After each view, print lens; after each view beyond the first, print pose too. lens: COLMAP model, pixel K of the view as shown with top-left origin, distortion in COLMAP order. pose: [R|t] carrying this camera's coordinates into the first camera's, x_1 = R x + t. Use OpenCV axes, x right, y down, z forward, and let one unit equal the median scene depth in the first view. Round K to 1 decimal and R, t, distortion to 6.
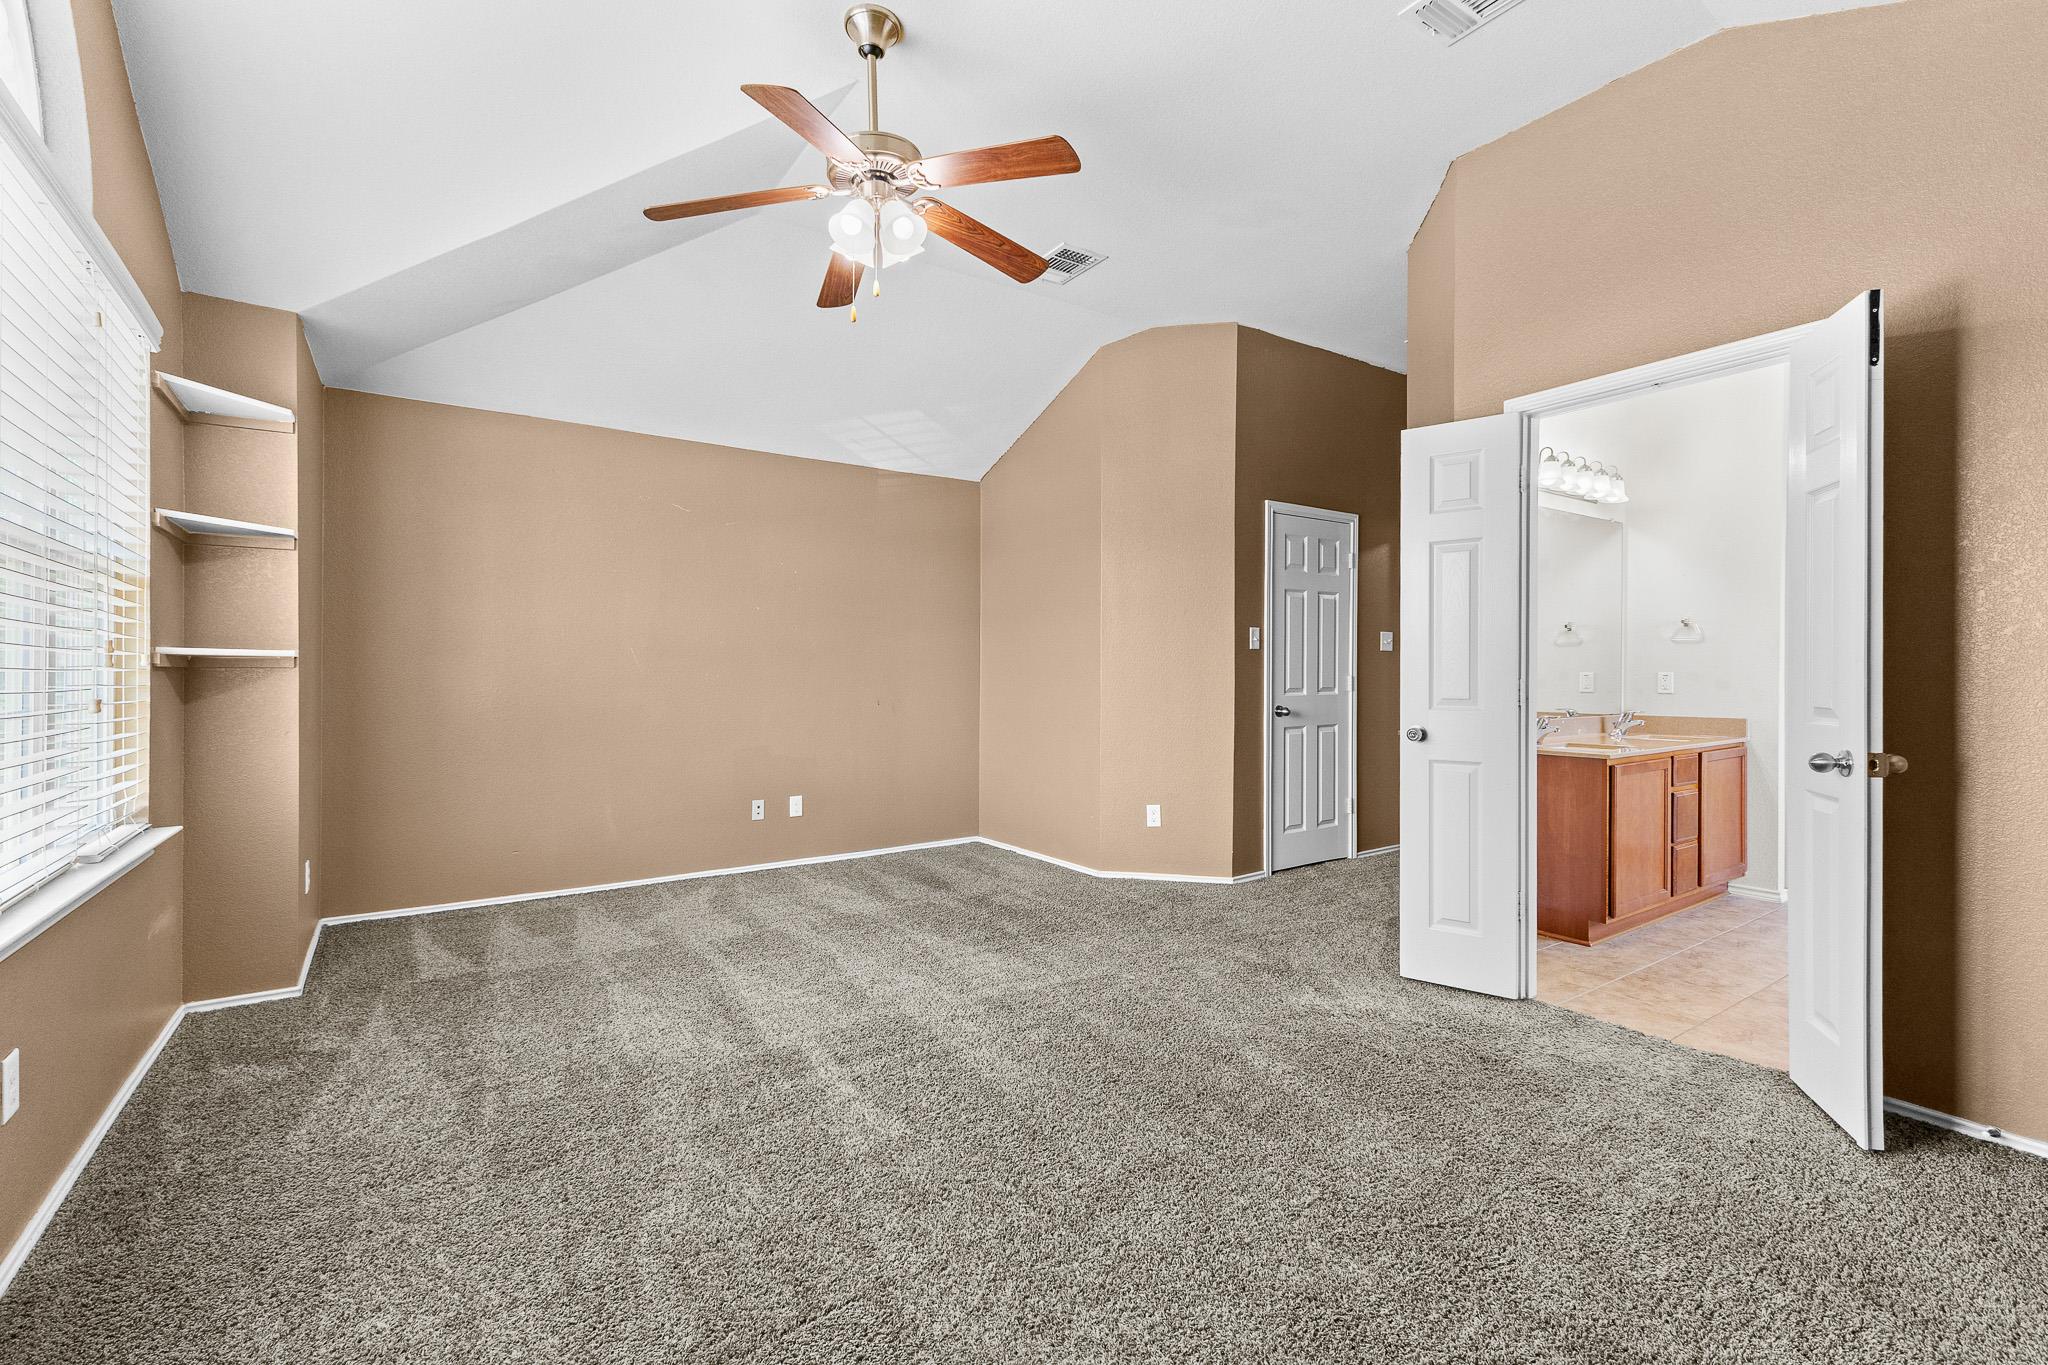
lens RADIAL K [[901.9, 0, 993.8], [0, 901.9, 679.9], [0, 0, 1]] dist [0.010126, -0.000771]
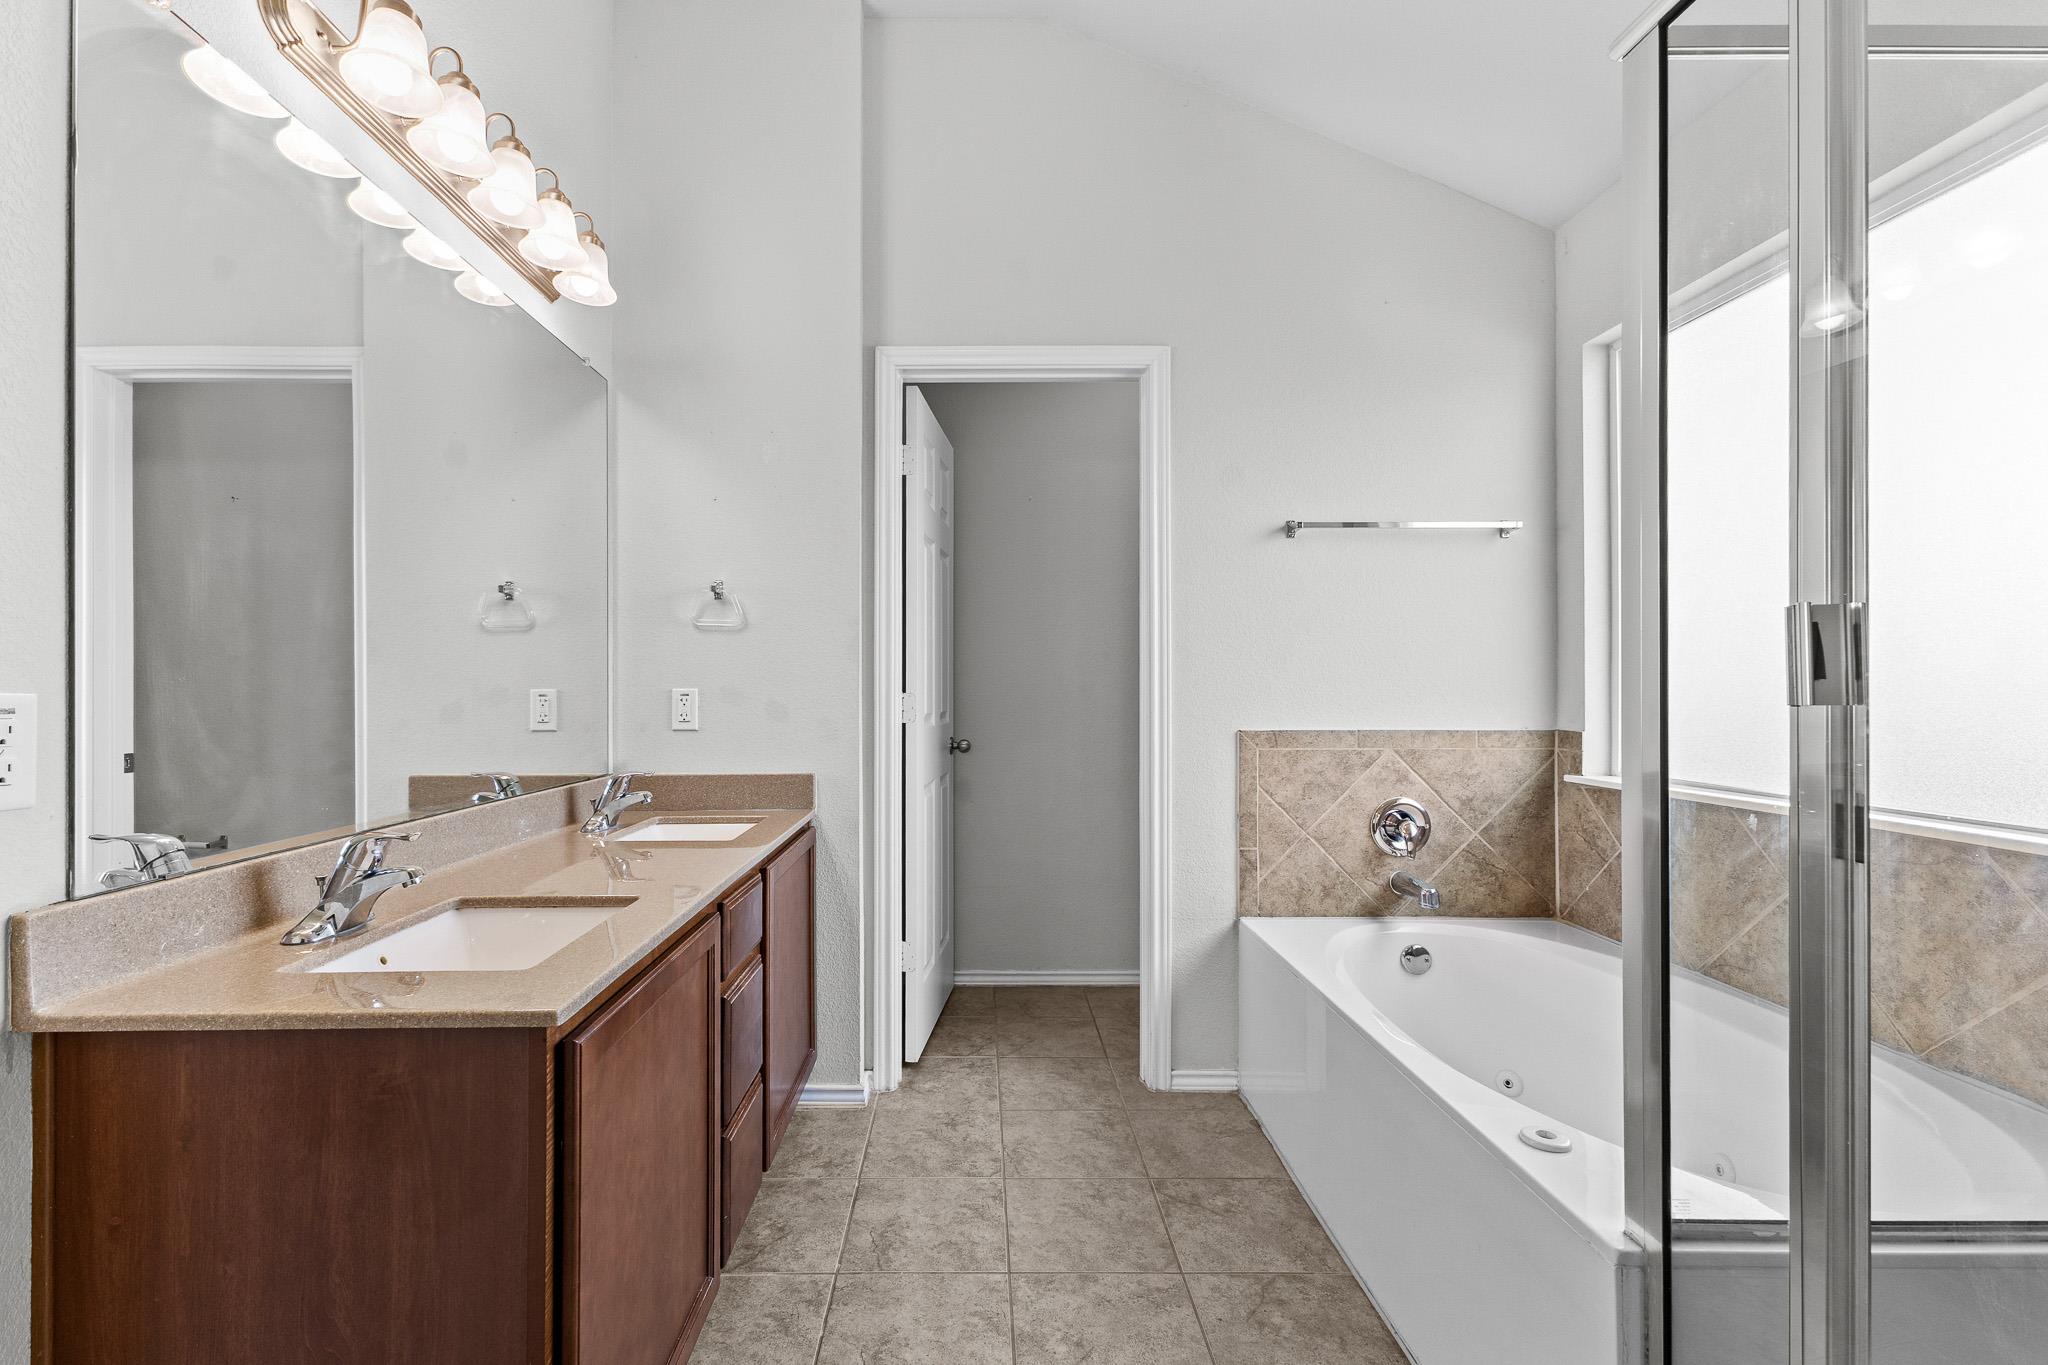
lens RADIAL K [[901.9, 0, 993.8], [0, 901.9, 679.9], [0, 0, 1]] dist [0.010126, -0.000771]
pose [[0.540173, 0.004564, 0.841542, 0.414112], [0.012947, 0.999822, -0.013732, -0.003808], [-0.841454, 0.018313, 0.540018, 0.589446]]
